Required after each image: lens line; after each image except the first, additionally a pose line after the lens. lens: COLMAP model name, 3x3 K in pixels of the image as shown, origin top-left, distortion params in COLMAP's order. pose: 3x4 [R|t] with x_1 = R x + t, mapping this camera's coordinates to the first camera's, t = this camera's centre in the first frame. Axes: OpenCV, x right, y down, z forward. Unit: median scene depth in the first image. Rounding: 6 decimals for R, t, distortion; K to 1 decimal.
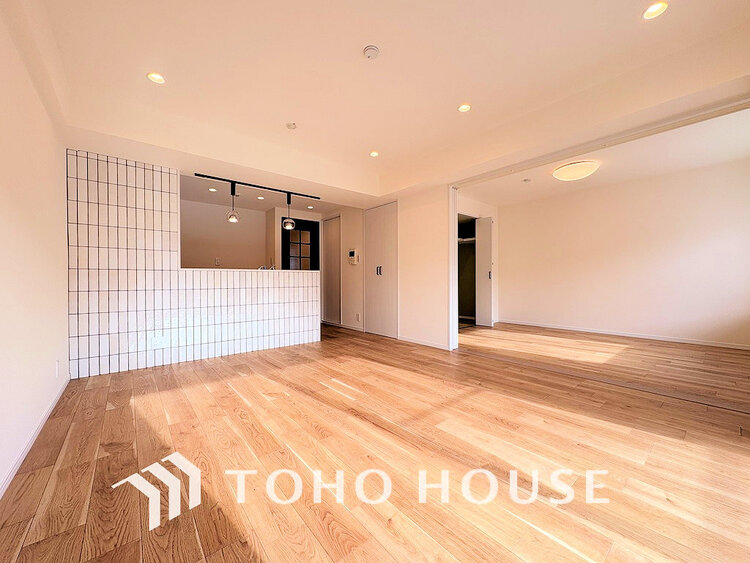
lens RADIAL K [[295.4, 0, 375.2], [0, 295.4, 280.3], [0, 0, 1]] dist [0.001101, 0.000149]
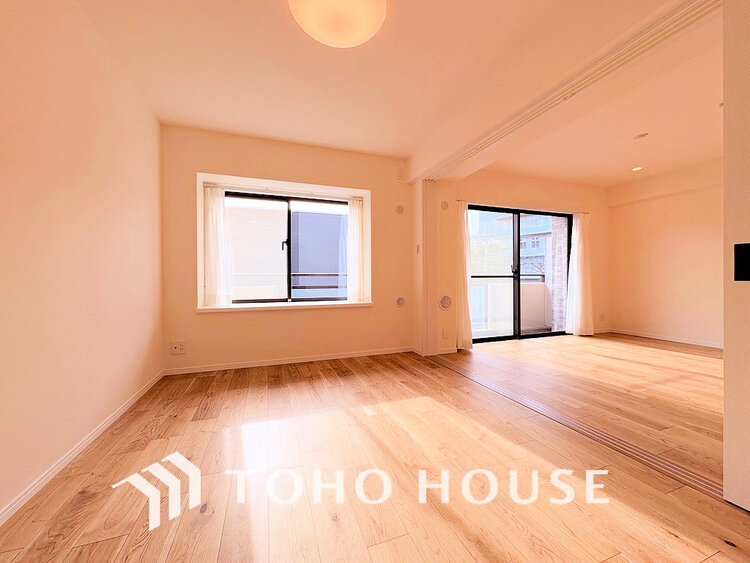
lens RADIAL K [[295.4, 0, 374.3], [0, 295.4, 280.0], [0, 0, 1]] dist [0.001101, 0.000149]
pose [[-0.940056, 0.010429, 0.340861, 0.755874], [0.011766, 0.999929, 0.001854, -0.010020], [-0.340818, 0.005754, -0.940112, 2.056993]]
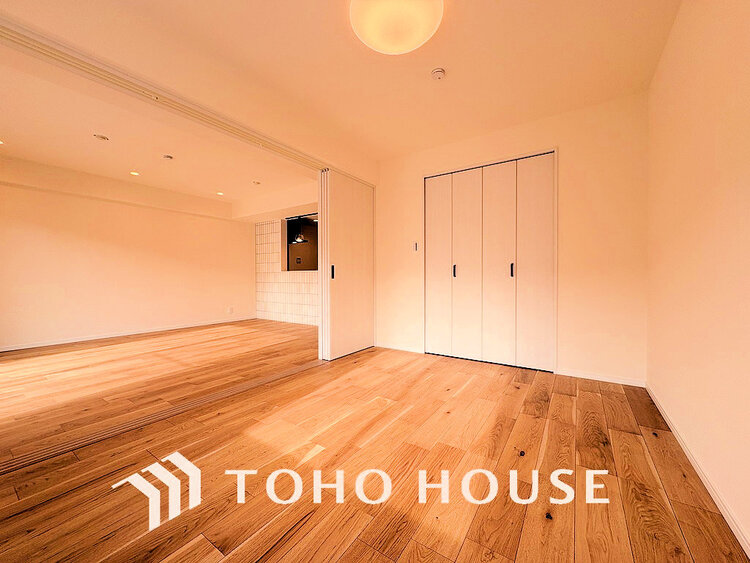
lens RADIAL K [[295.4, 0, 378.9], [0, 295.4, 279.0], [0, 0, 1]] dist [0.001101, 0.000149]
pose [[0.285132, 0.012774, -0.958403, 1.629110], [-0.005770, 0.999916, 0.011610, -0.019458], [0.958471, 0.002220, 0.285182, 1.298487]]
